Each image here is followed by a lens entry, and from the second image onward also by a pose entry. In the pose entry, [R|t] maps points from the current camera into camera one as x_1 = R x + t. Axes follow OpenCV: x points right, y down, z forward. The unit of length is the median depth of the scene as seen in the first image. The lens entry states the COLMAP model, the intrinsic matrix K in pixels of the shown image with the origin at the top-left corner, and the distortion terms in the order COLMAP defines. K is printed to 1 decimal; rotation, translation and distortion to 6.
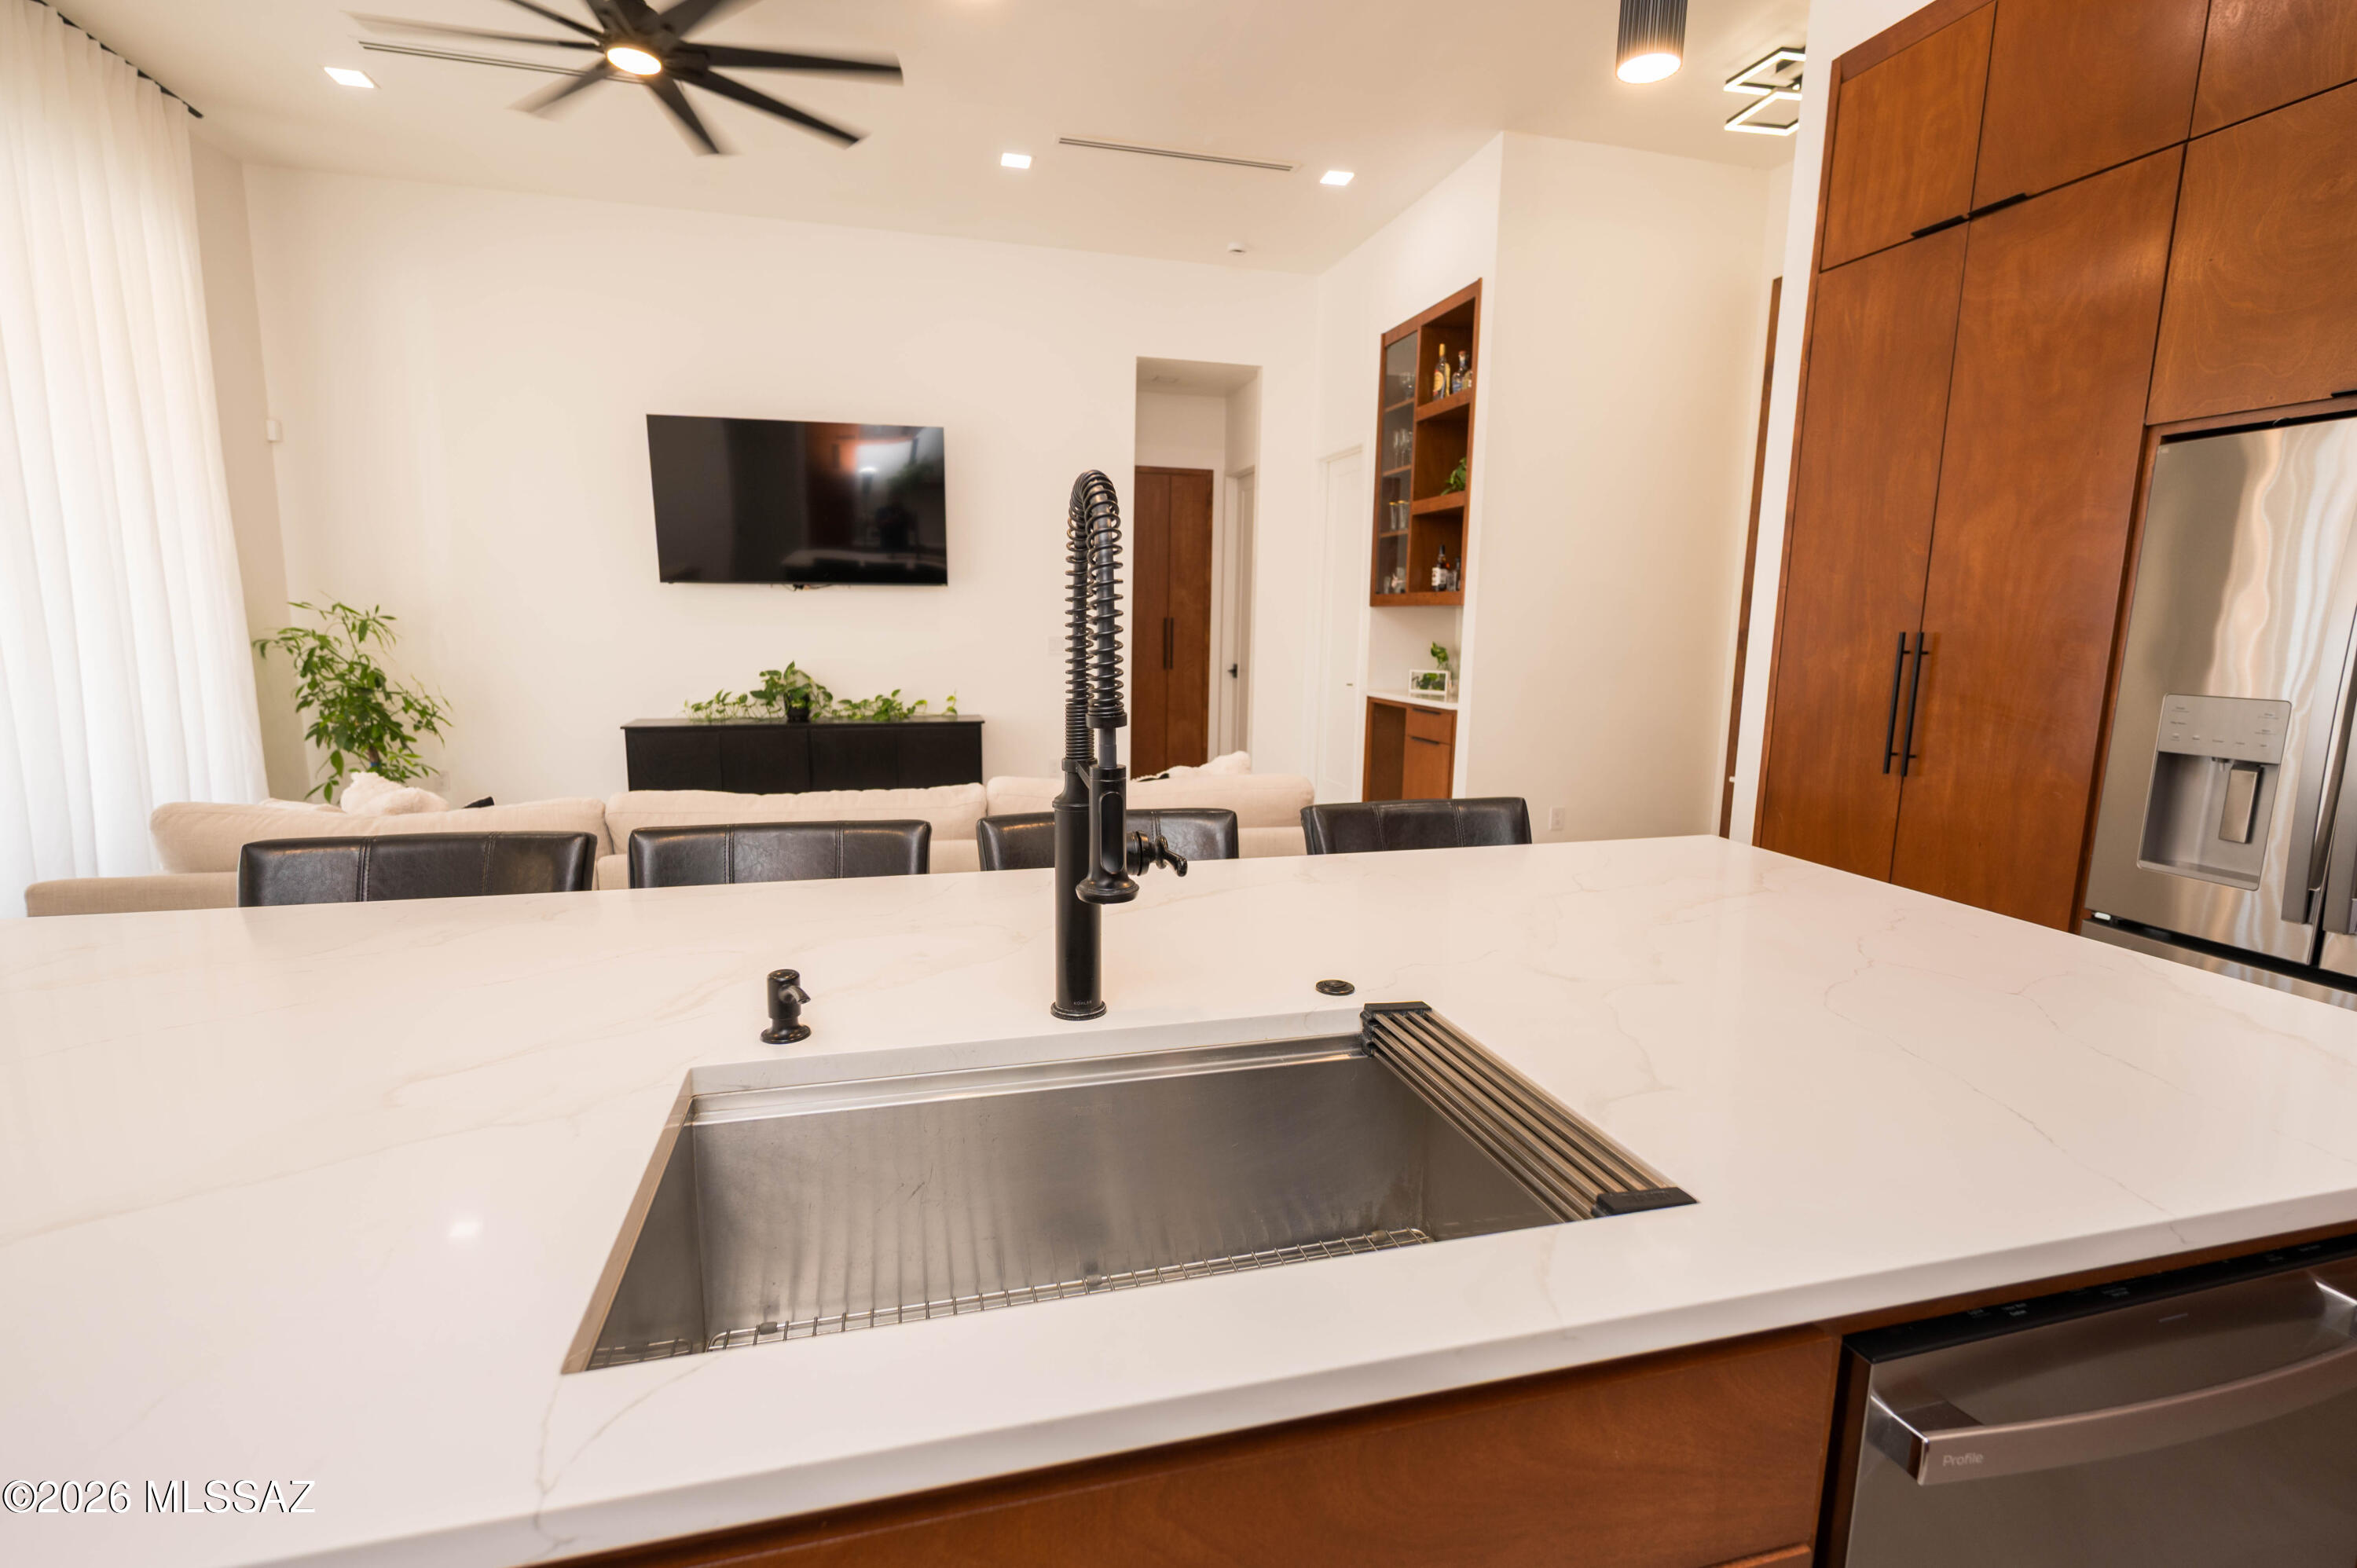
lens RADIAL K [[1086.8, 0, 1181.6], [0, 1086.8, 787.8], [0, 0, 1]] dist [0.000708, -0.001470]
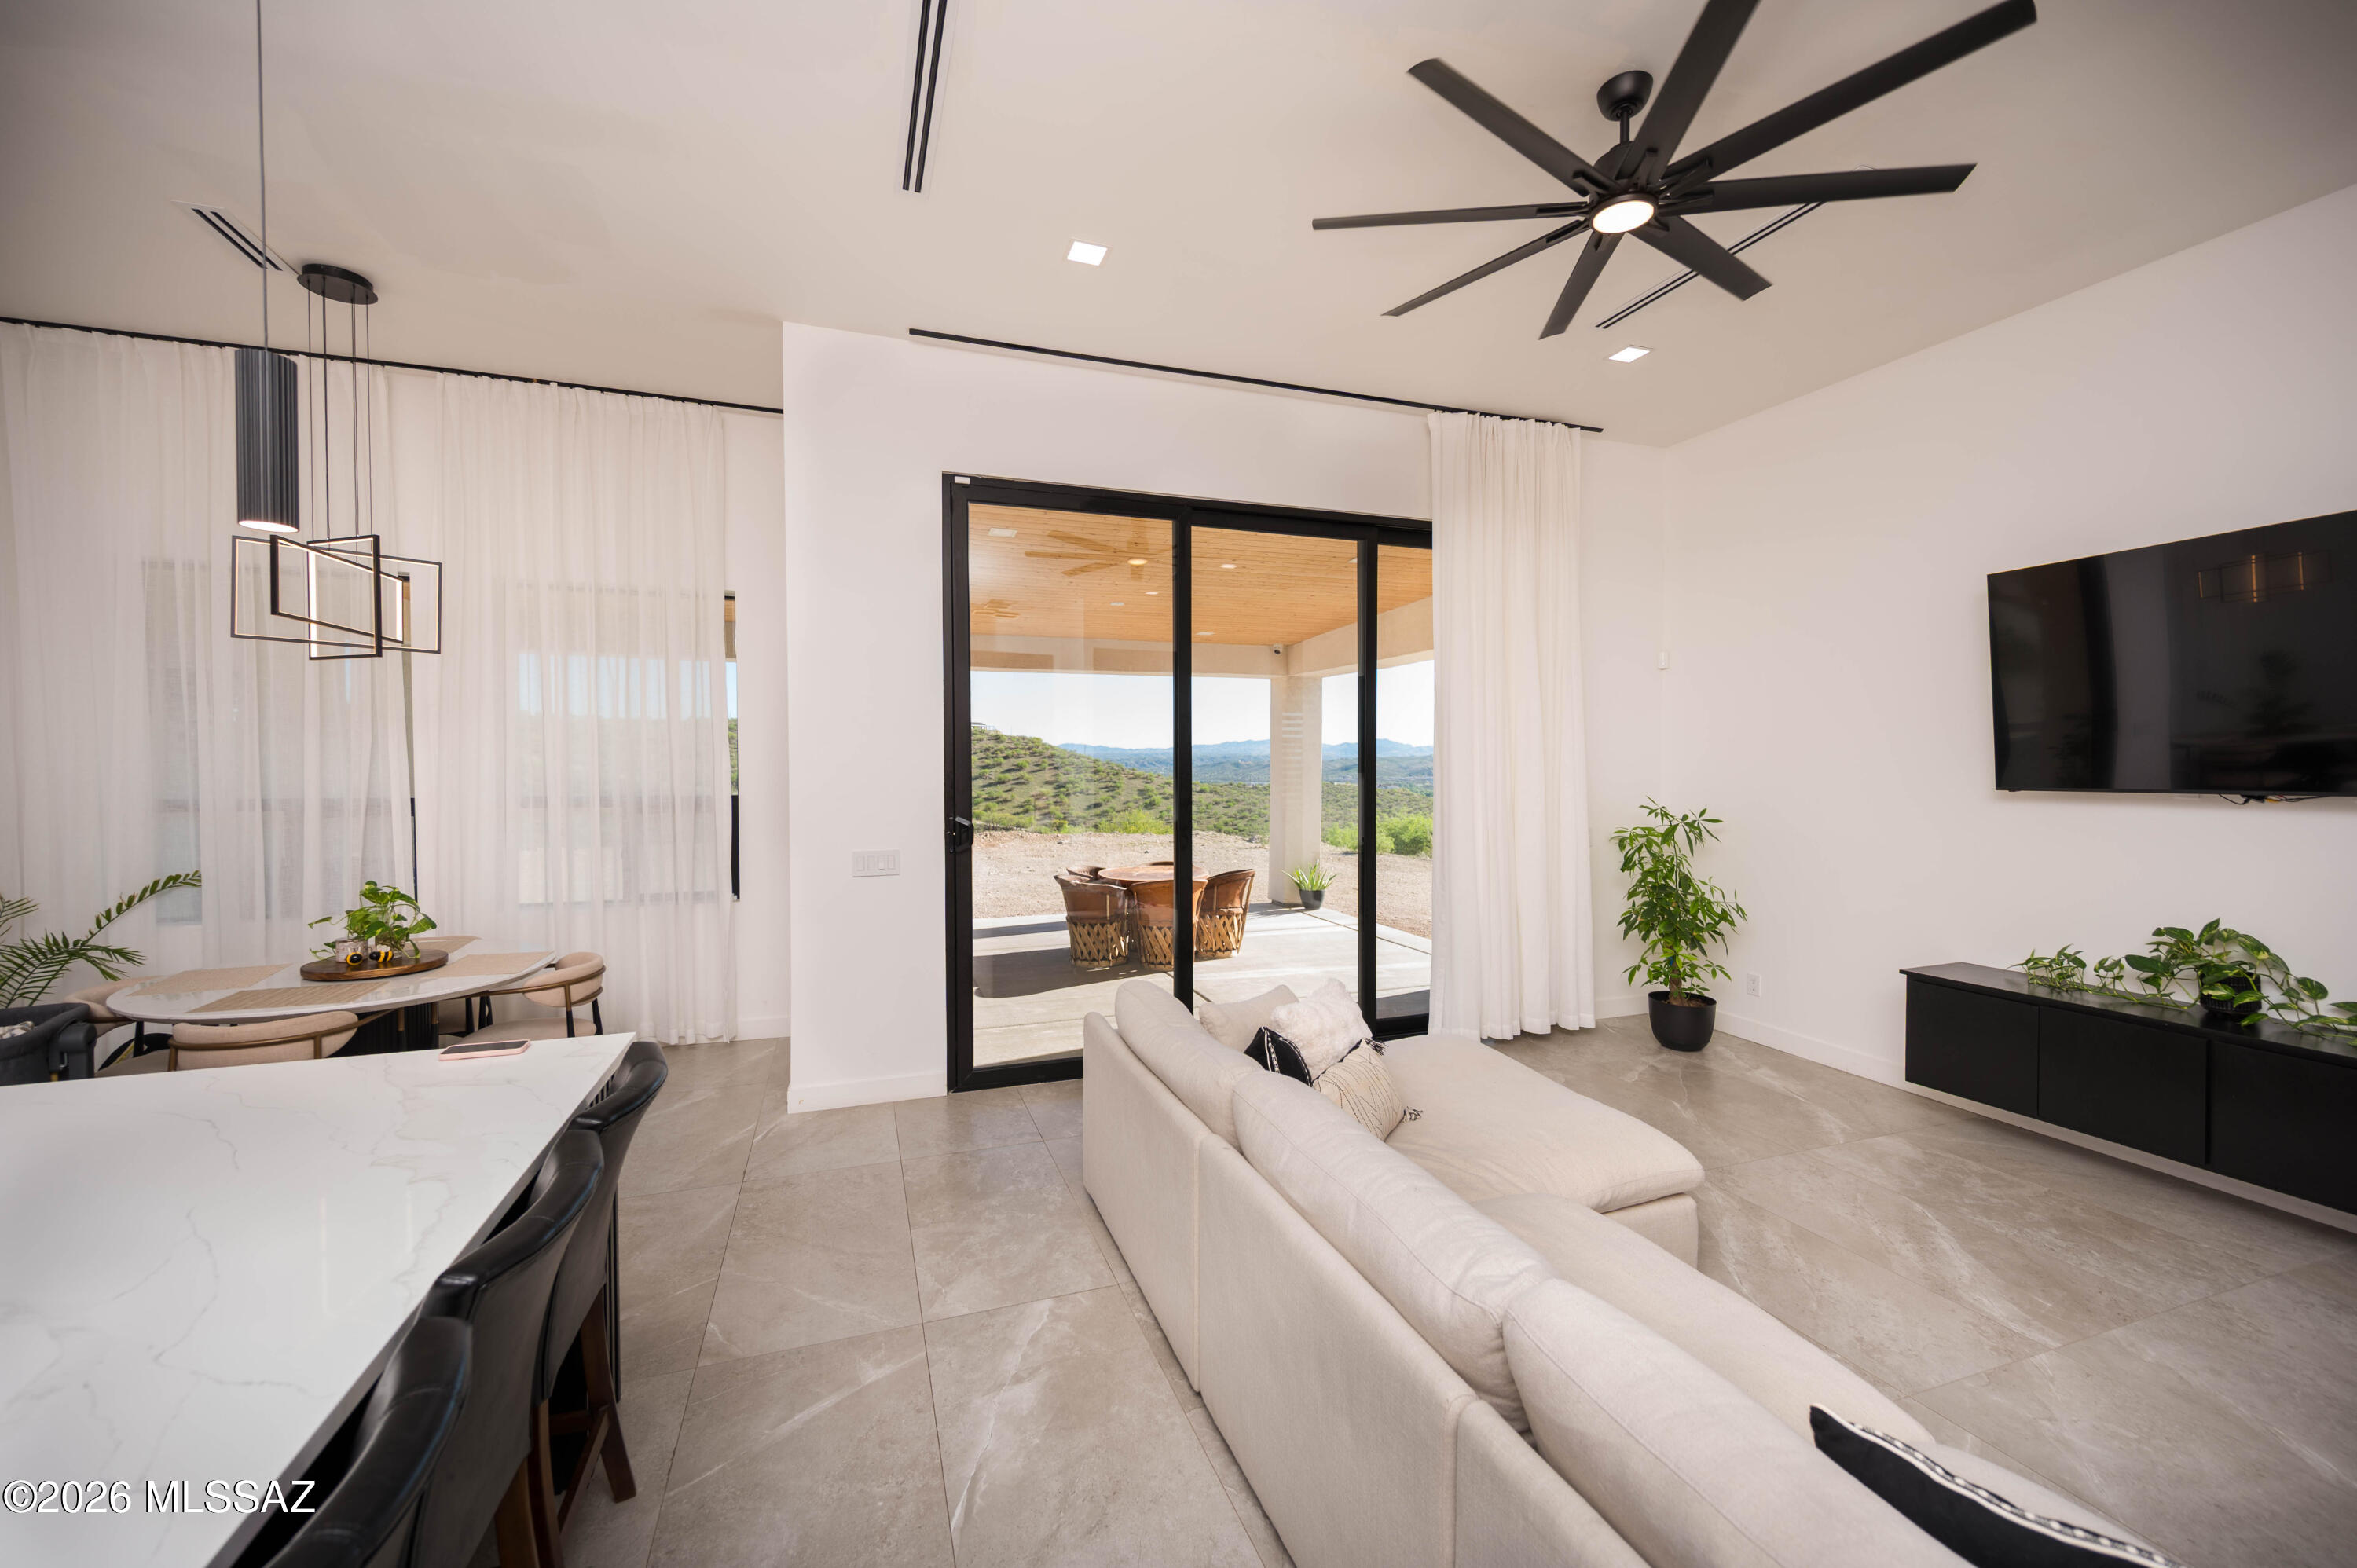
lens RADIAL K [[925.8, 0, 1179.4], [0, 925.8, 782.9], [0, 0, 1]] dist [-0.000486, -0.000365]
pose [[0.078609, 0.007571, -0.996877, 0.145160], [-0.159808, 0.987135, -0.005105, -0.128535], [0.984013, 0.159710, 0.078807, 0.505739]]
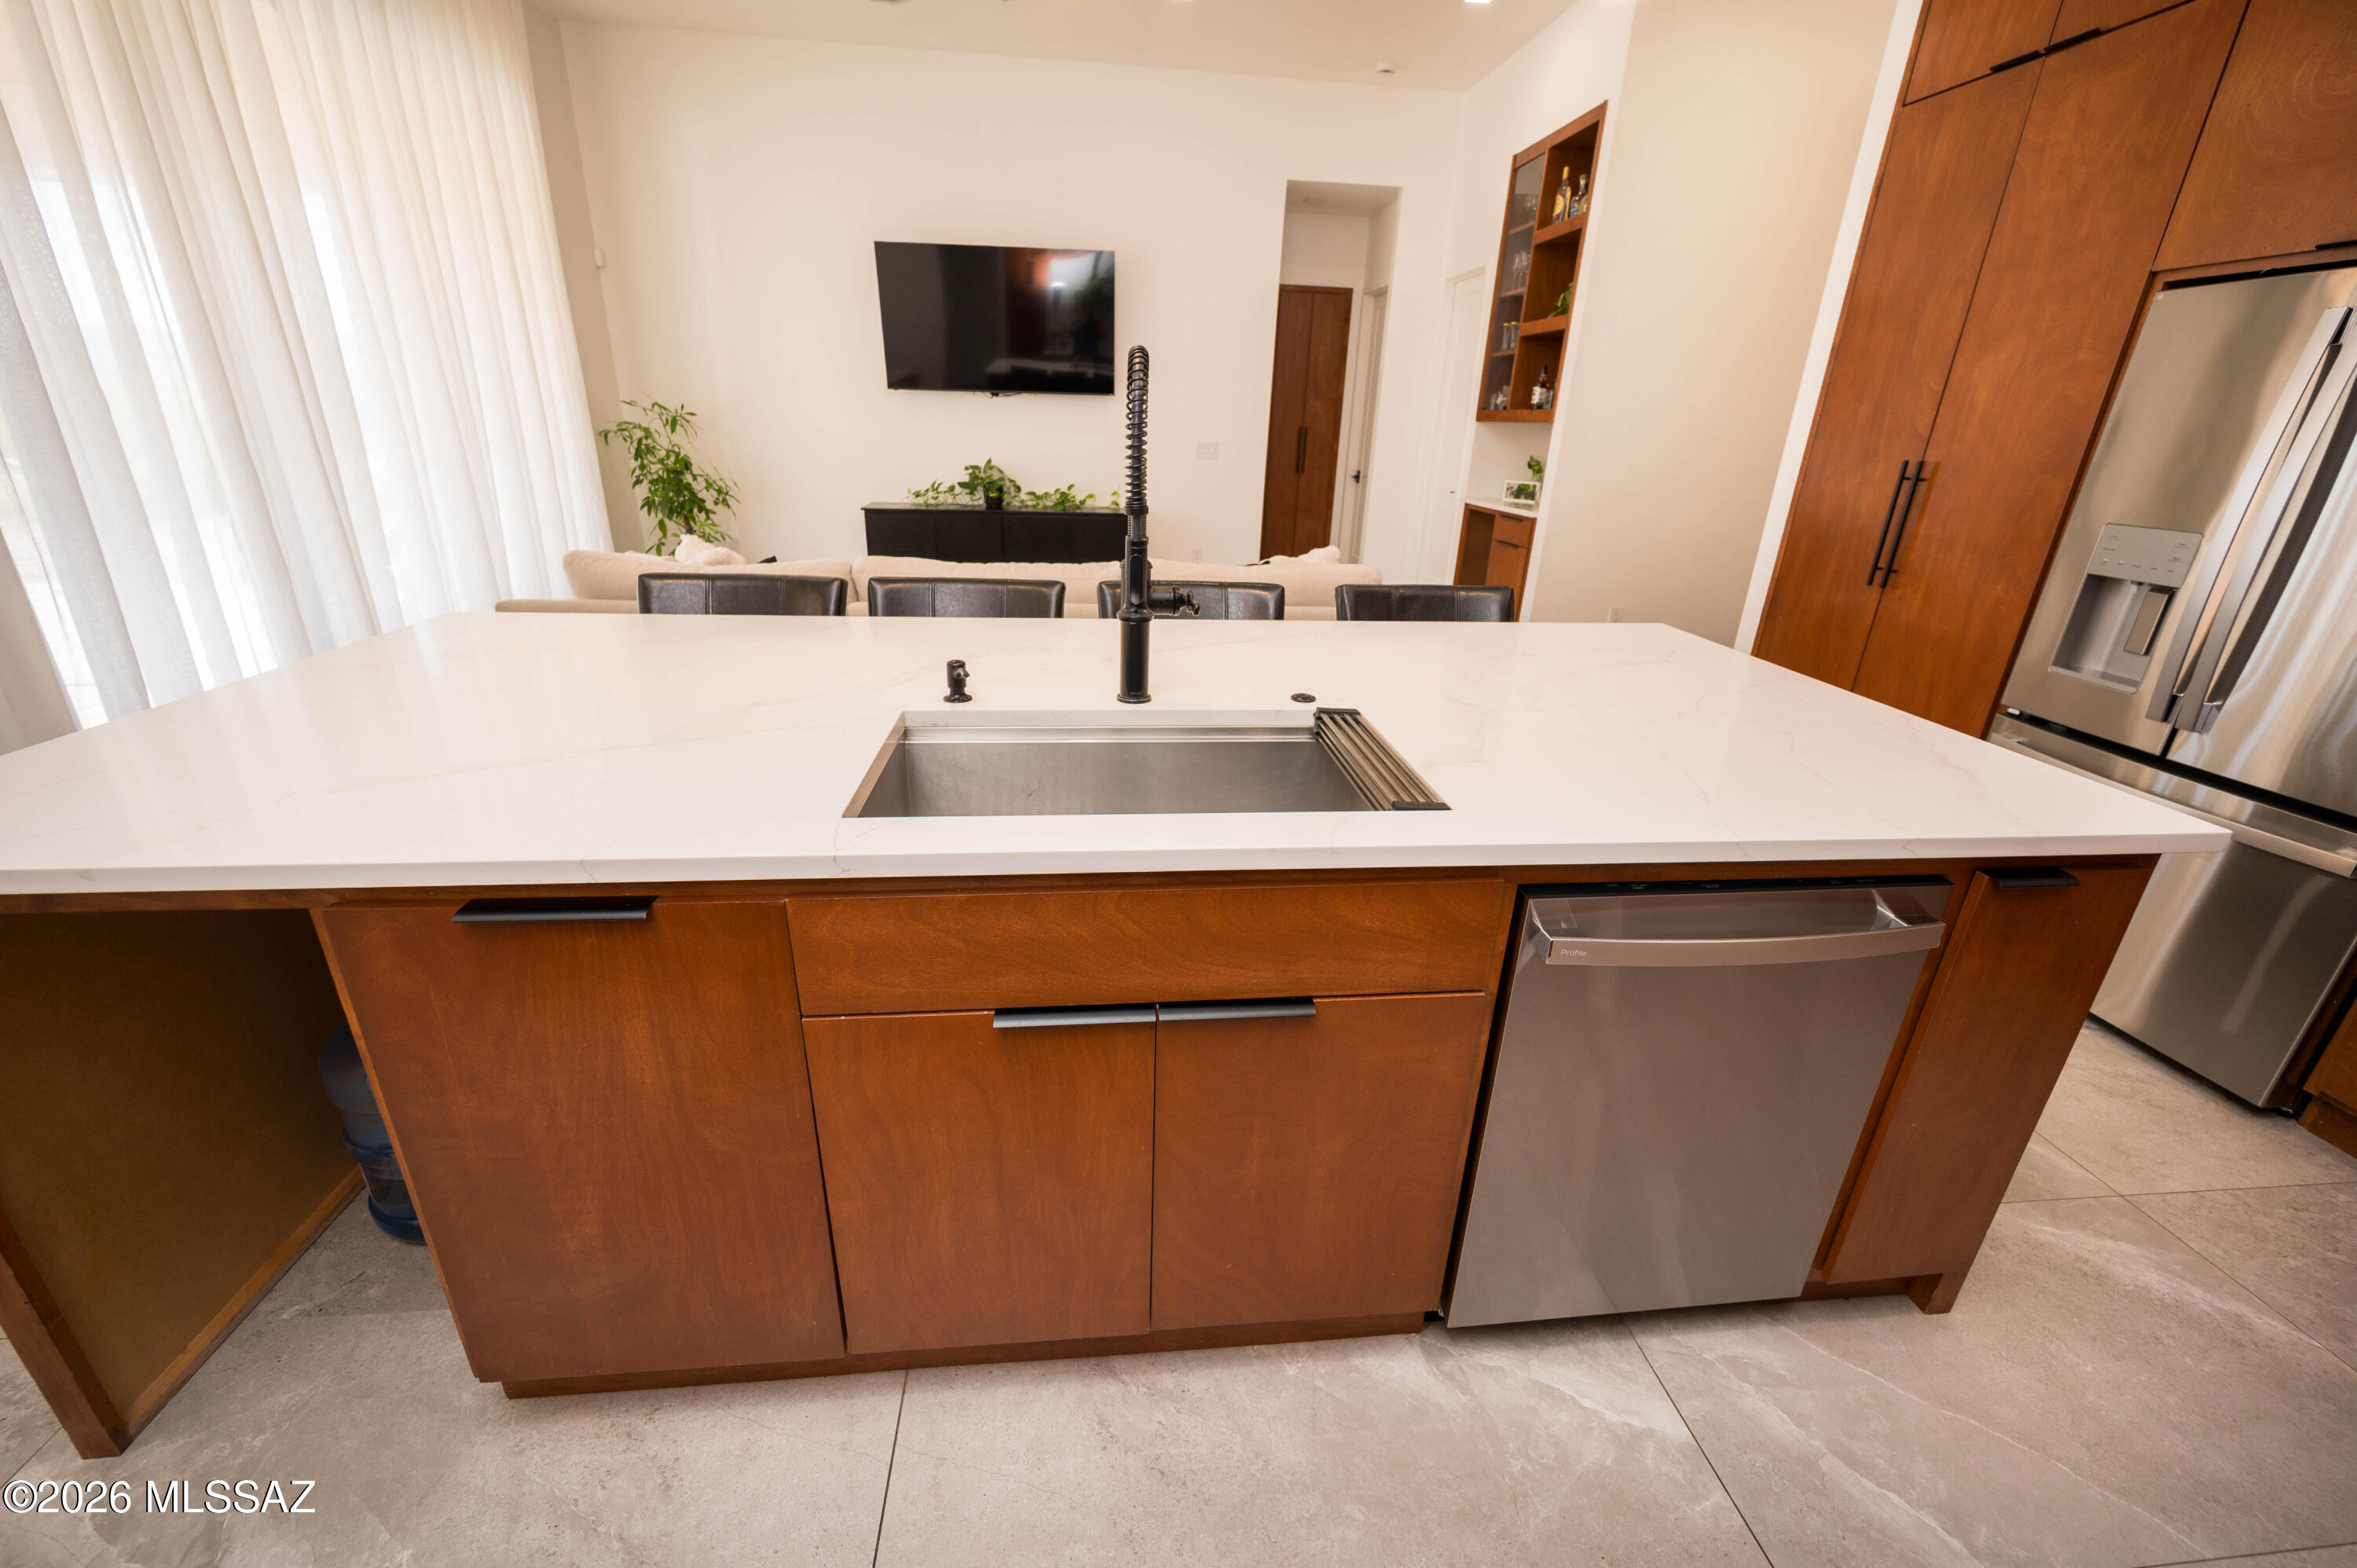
lens RADIAL K [[925.8, 0, 1178.1], [0, 925.8, 769.9], [0, 0, 1]] dist [-0.000486, -0.000365]
pose [[0.987012, 0.074973, -0.142078, 0.040328], [-0.044608, 0.977546, 0.205949, 0.005631], [0.154328, -0.196936, 0.968194, -0.077846]]
